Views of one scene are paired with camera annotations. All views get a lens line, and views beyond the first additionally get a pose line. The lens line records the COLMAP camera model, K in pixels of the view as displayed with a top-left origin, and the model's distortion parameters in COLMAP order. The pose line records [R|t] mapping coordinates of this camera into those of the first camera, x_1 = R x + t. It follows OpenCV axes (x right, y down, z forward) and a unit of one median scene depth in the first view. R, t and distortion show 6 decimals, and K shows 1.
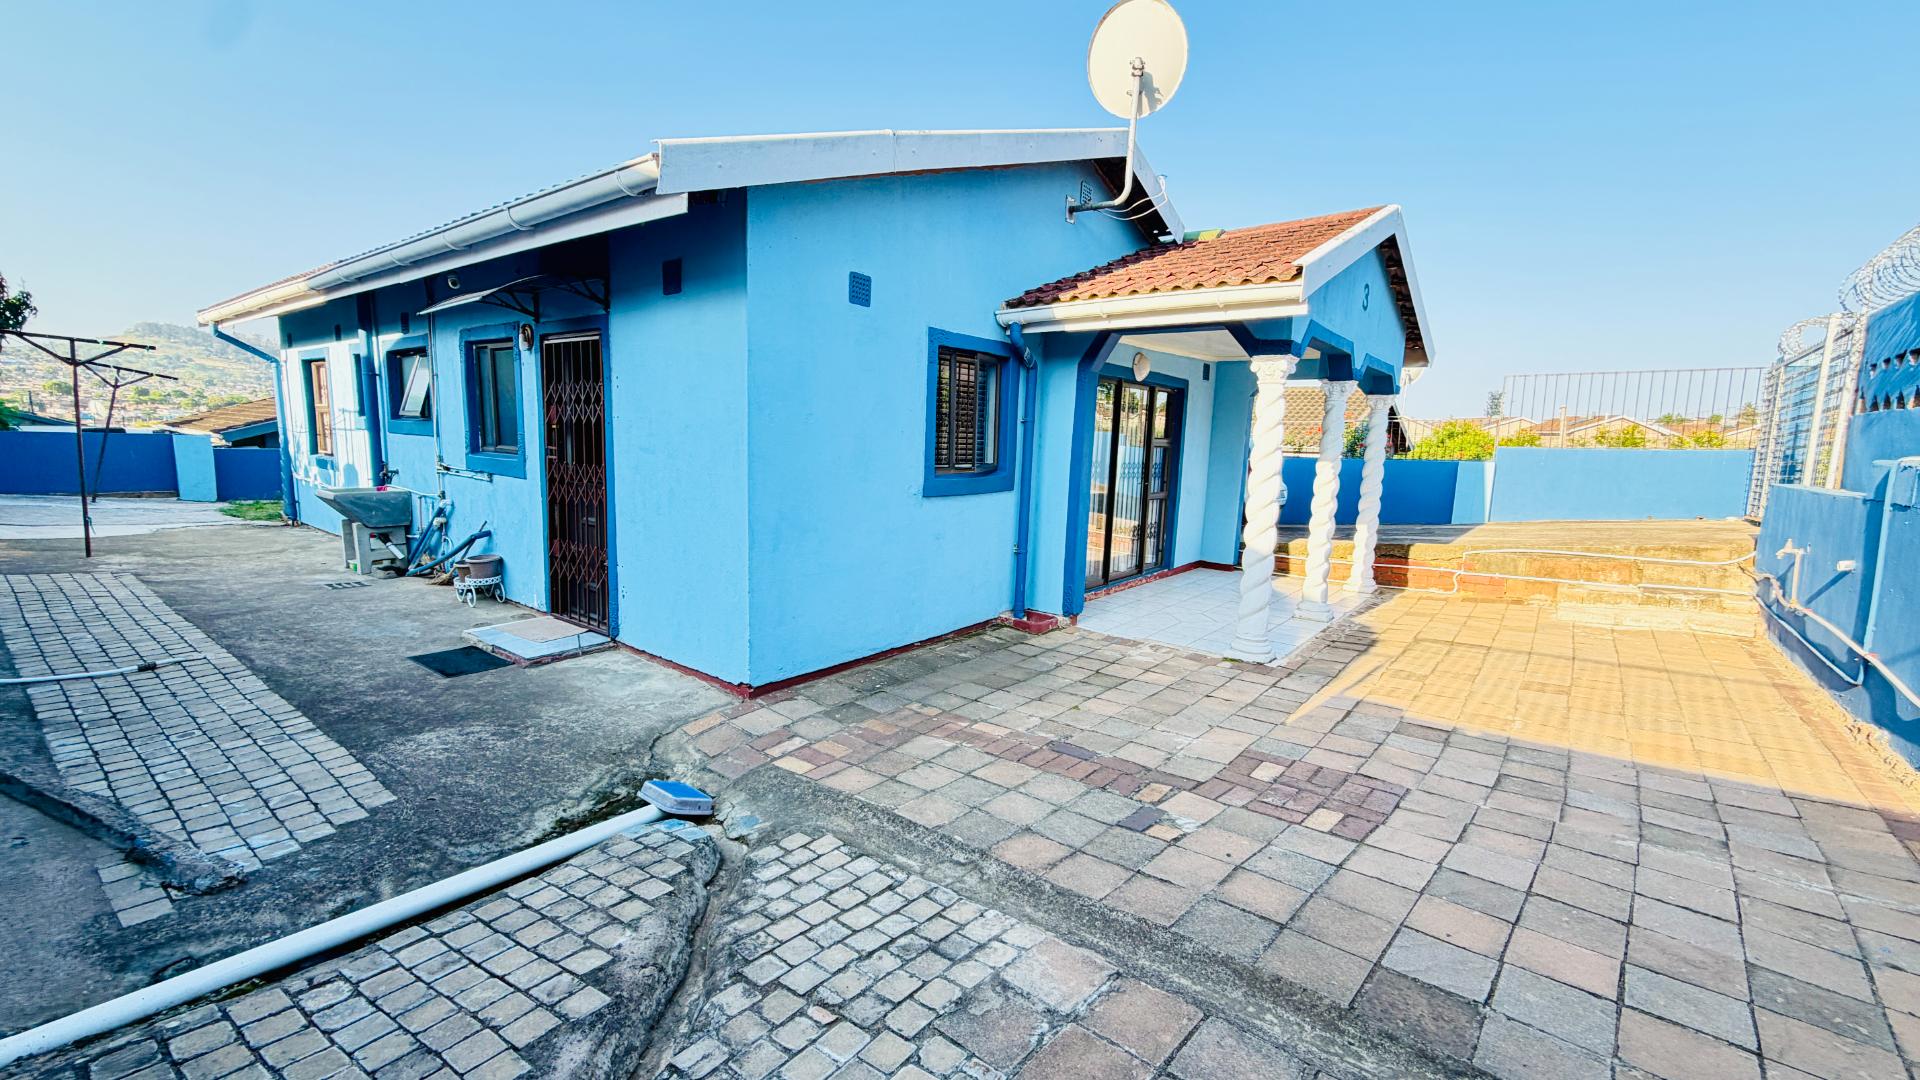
lens RADIAL K [[766.3, 0, 957.8], [0, 766.3, 540.0], [0, 0, 1]] dist [0.000831, -0.000057]
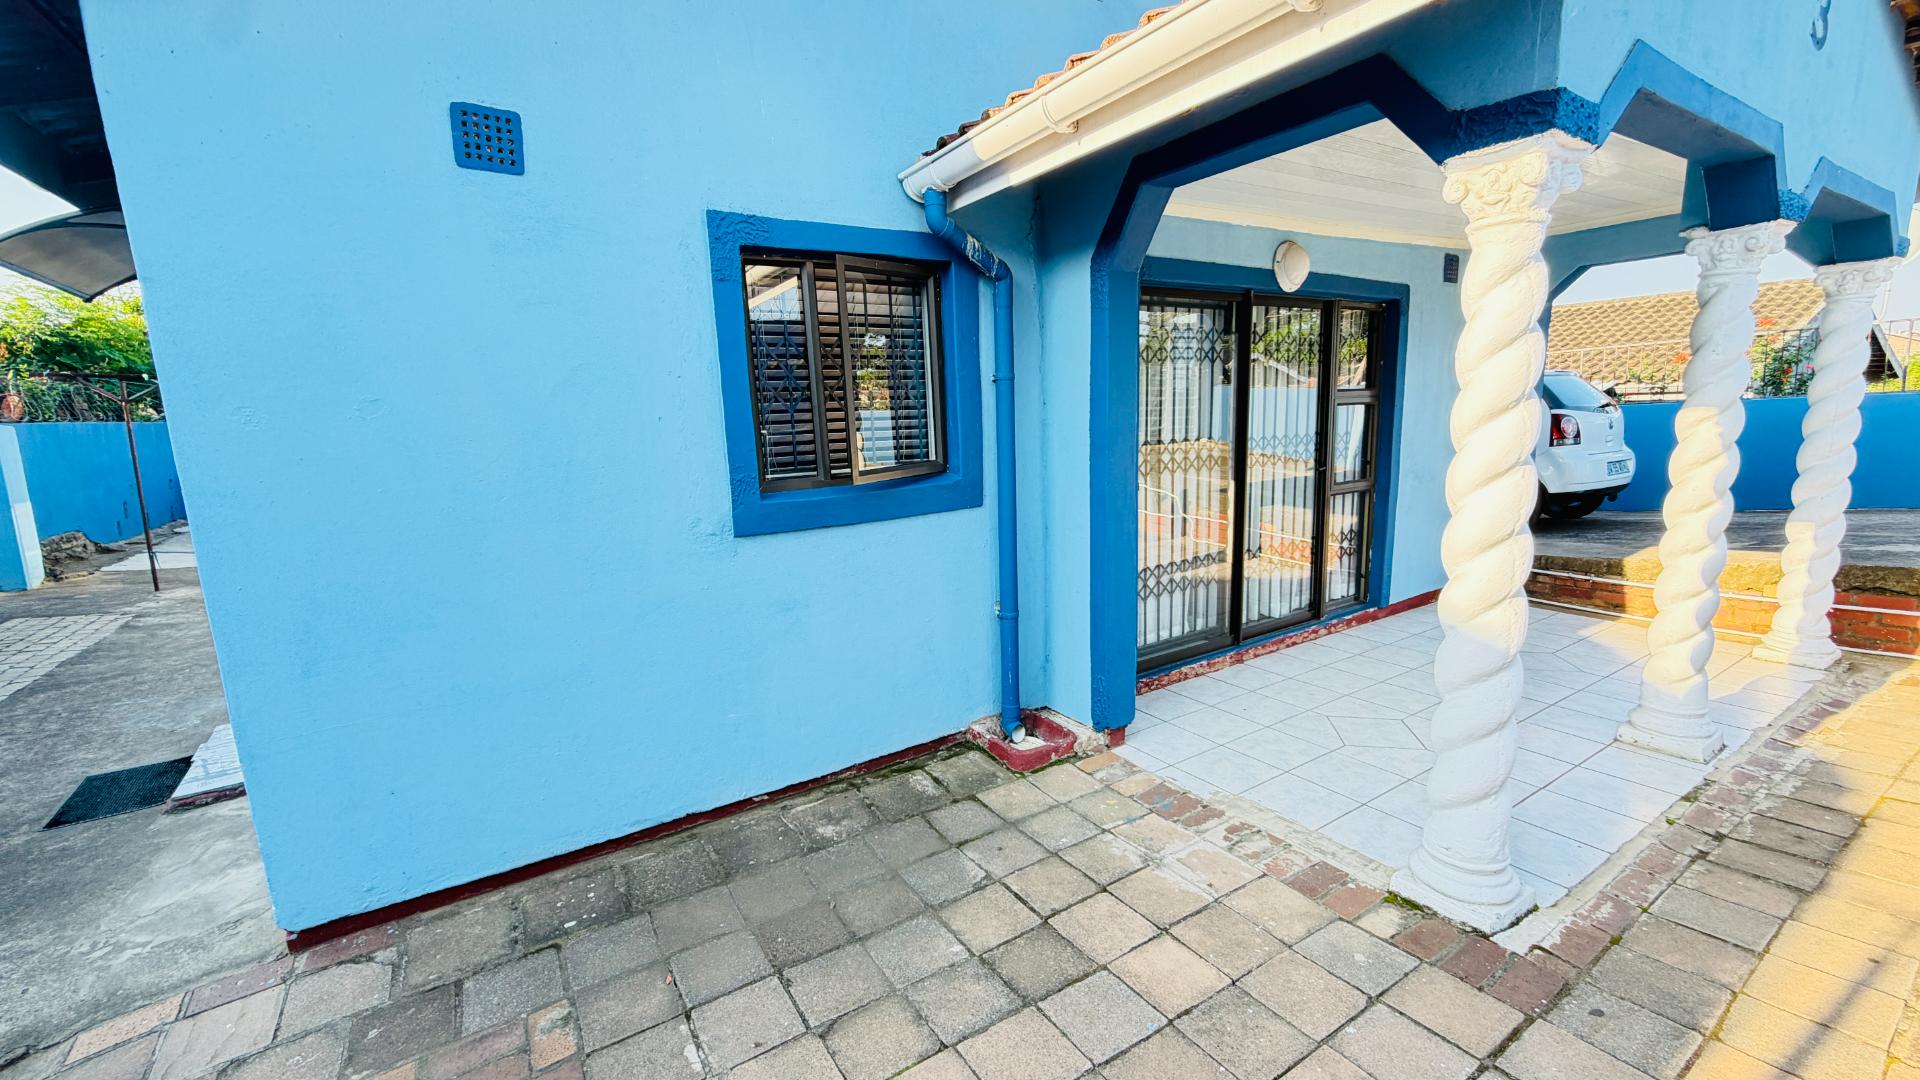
lens RADIAL K [[766.3, 0, 957.8], [0, 766.3, 540.0], [0, 0, 1]] dist [0.000831, -0.000057]
pose [[0.942142, -0.013476, -0.334943, 0.281985], [0.023901, 0.999349, 0.027022, -0.065653], [0.334361, -0.033464, 0.941851, 0.550980]]
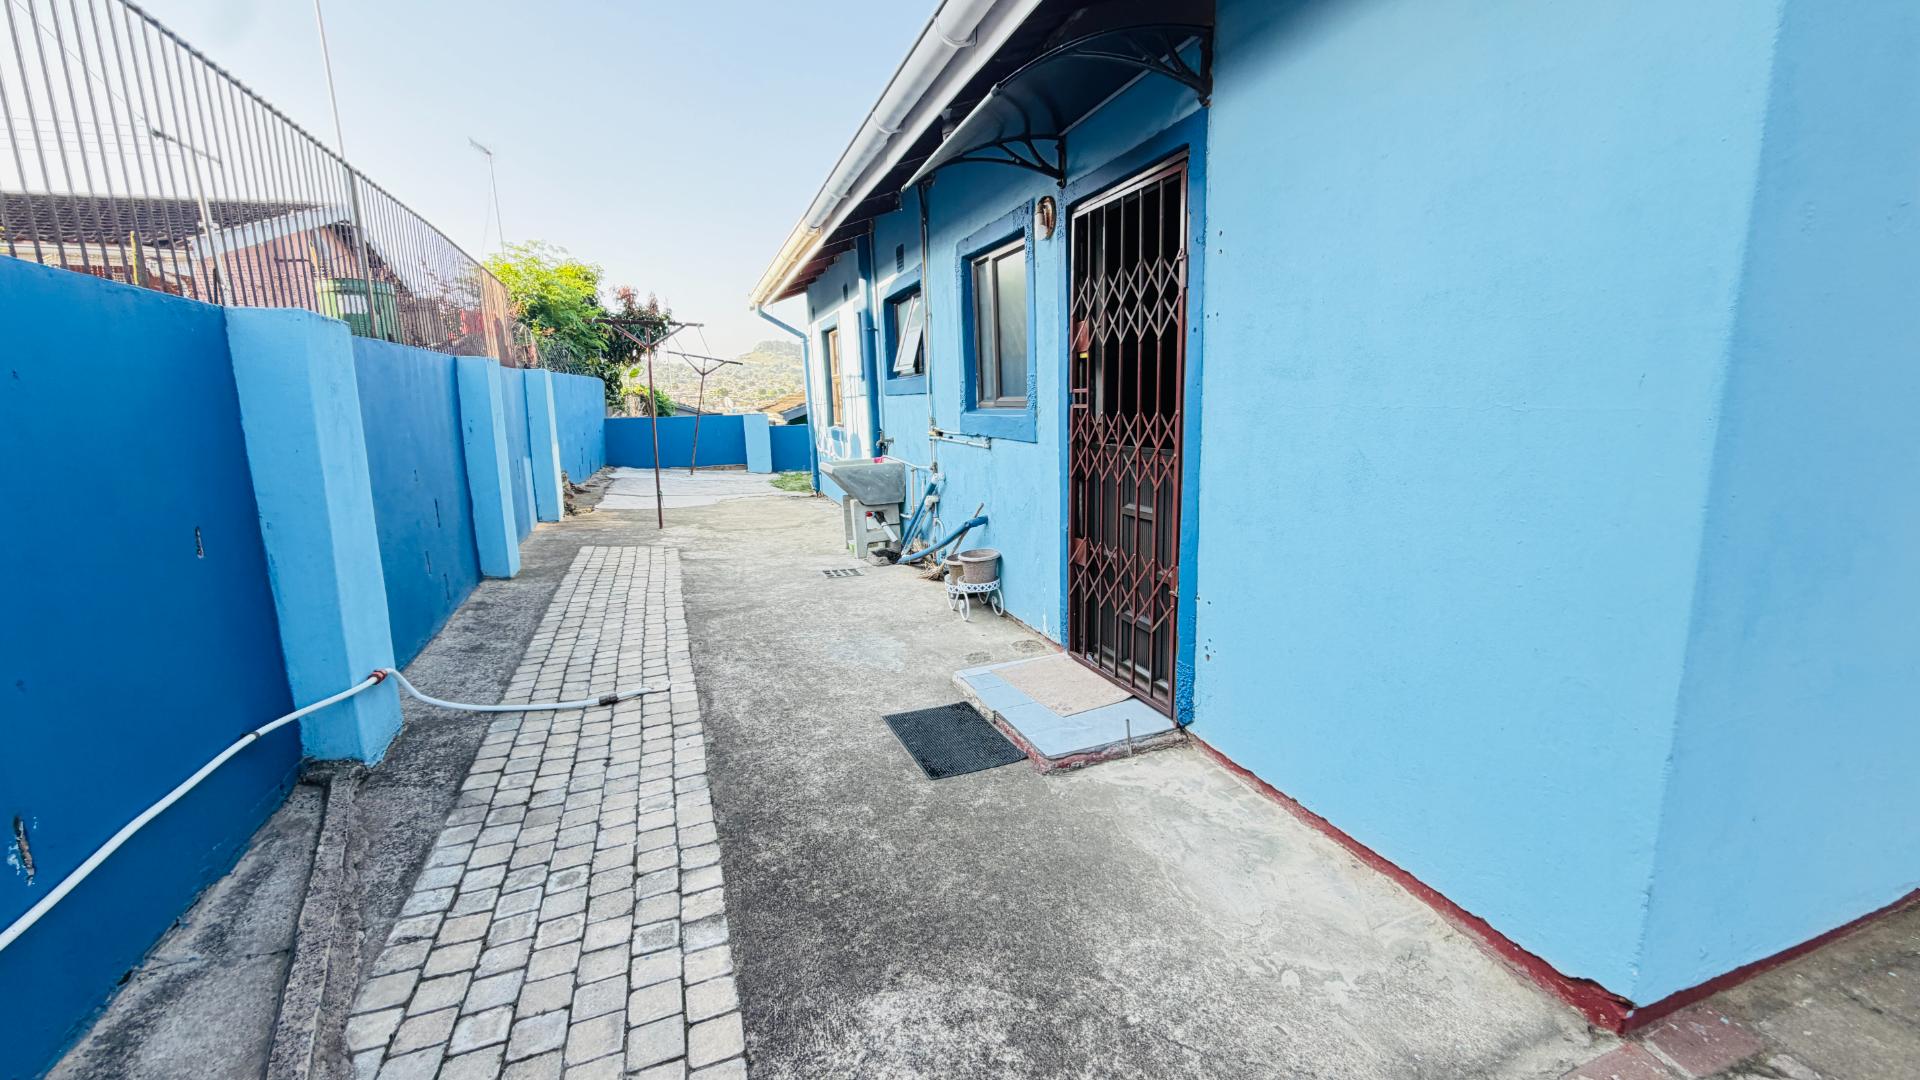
lens RADIAL K [[766.3, 0, 957.8], [0, 766.3, 540.0], [0, 0, 1]] dist [0.000831, -0.000057]
pose [[0.842929, 0.040687, -0.536483, -0.289475], [-0.015564, 0.998563, 0.051278, -0.031991], [0.537799, -0.034874, 0.842351, 0.443457]]
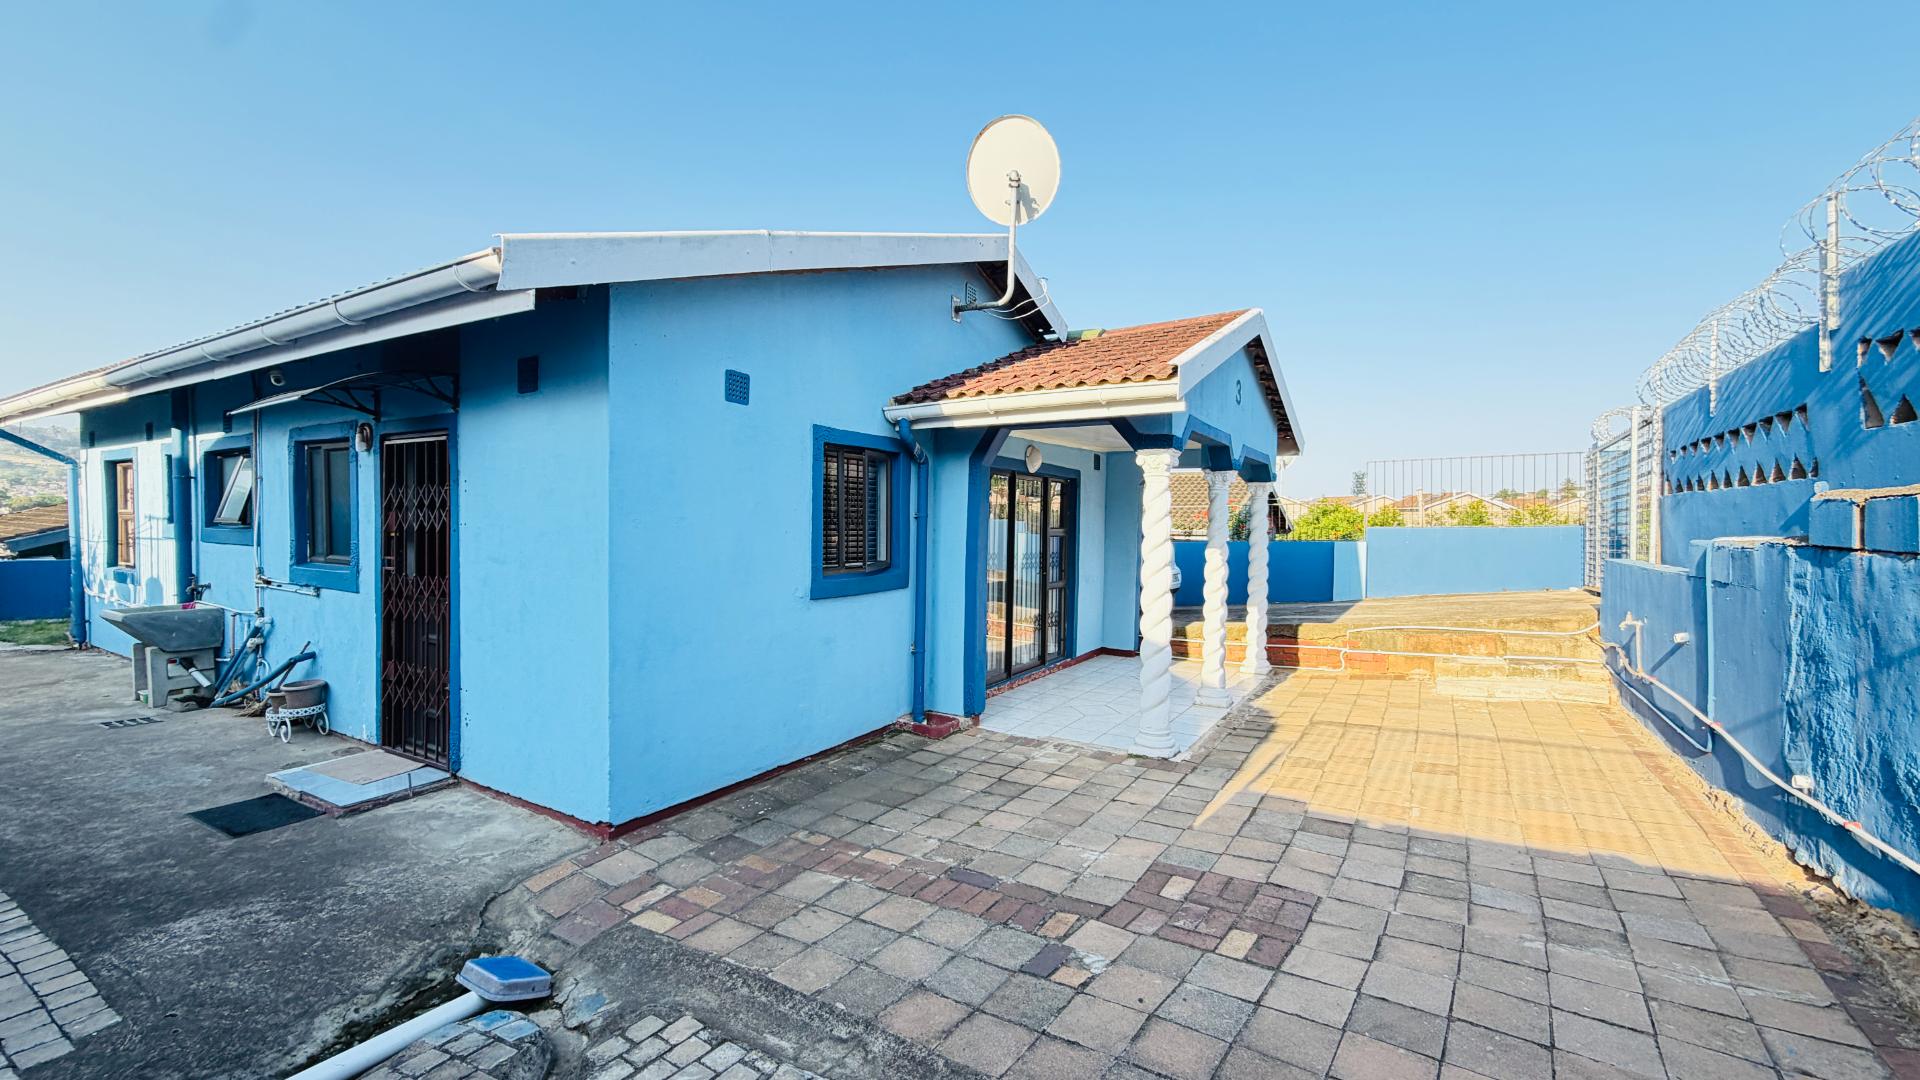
lens RADIAL K [[766.3, 0, 957.8], [0, 766.3, 540.0], [0, 0, 1]] dist [0.000831, -0.000057]
pose [[0.992391, -0.024161, 0.120729, 0.022612], [0.037344, 0.993433, -0.108153, -0.020540], [-0.117323, 0.111839, 0.986776, 0.037683]]
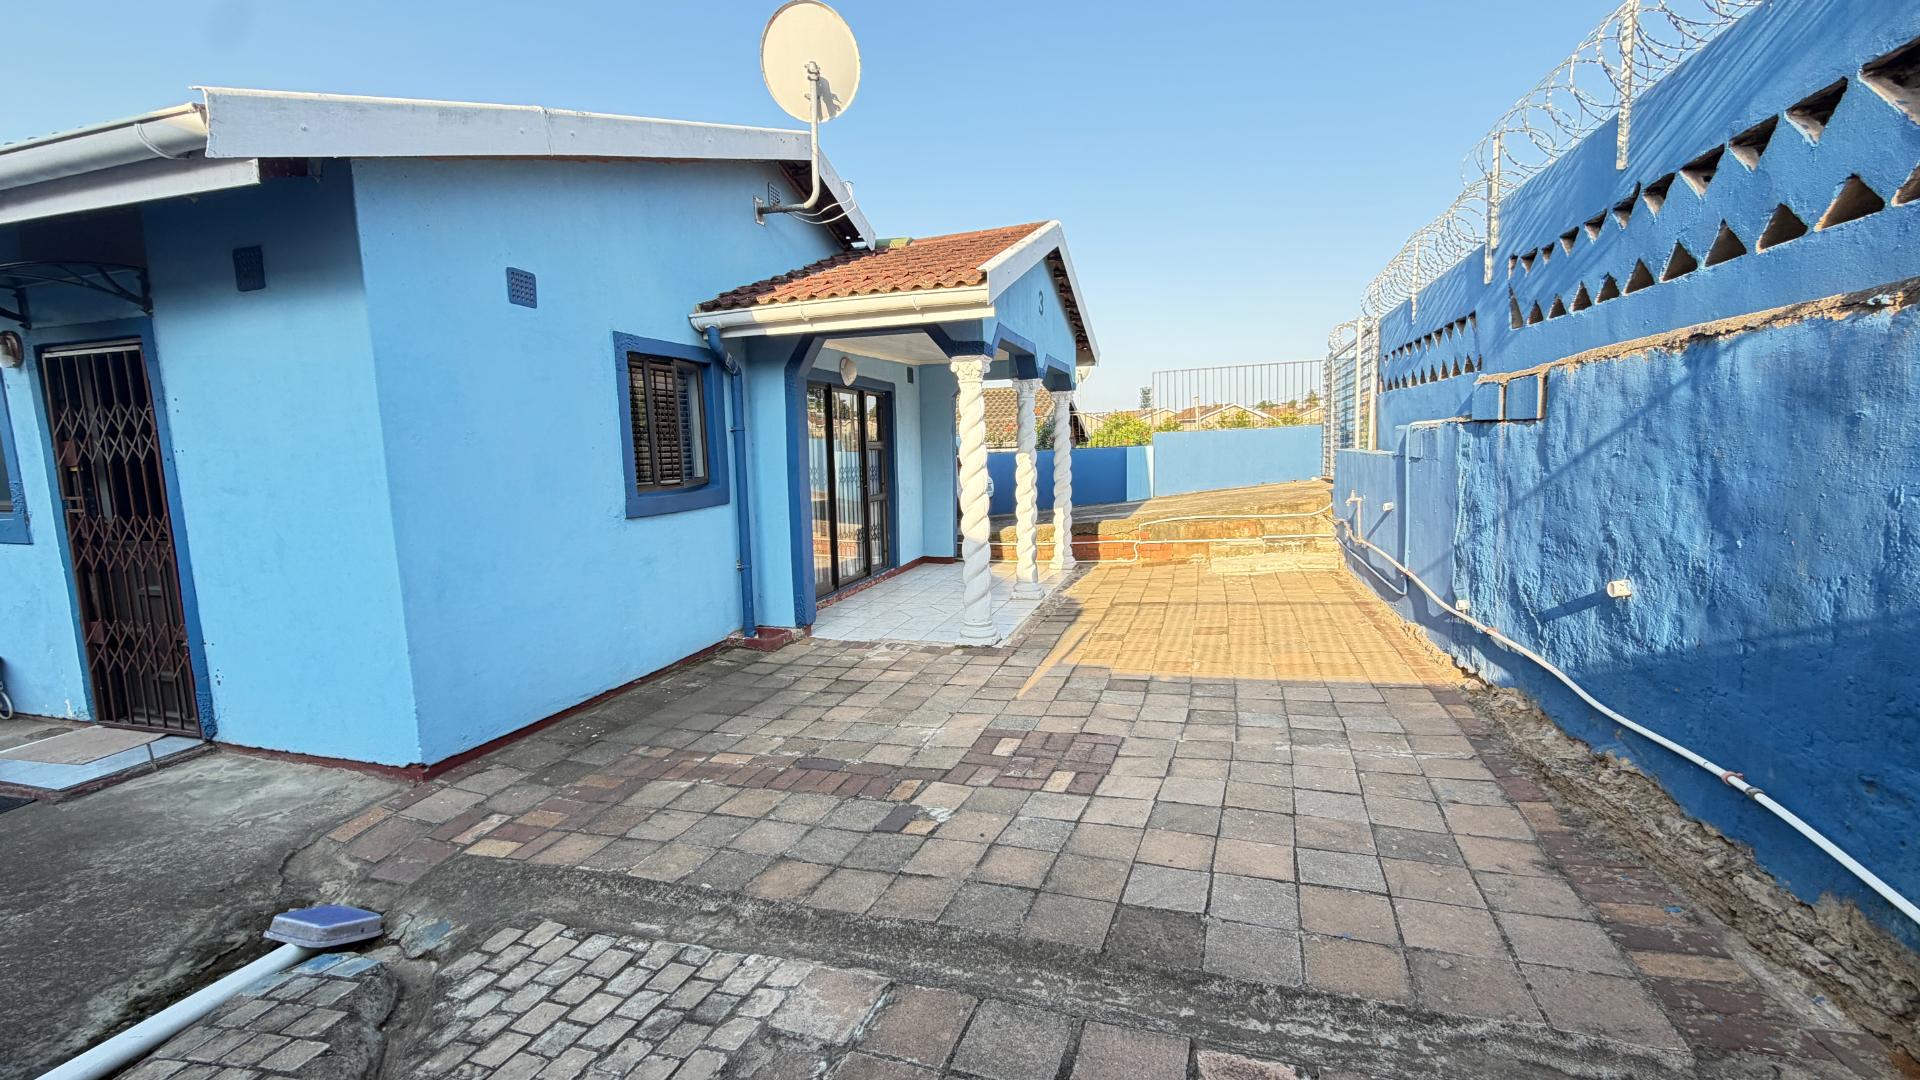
lens RADIAL K [[766.3, 0, 957.8], [0, 766.3, 540.0], [0, 0, 1]] dist [0.000831, -0.000057]
pose [[0.932482, -0.100763, 0.346878, 0.002710], [0.104509, 0.994492, 0.007942, 0.002407], [-0.345768, 0.028846, 0.937877, 0.017079]]
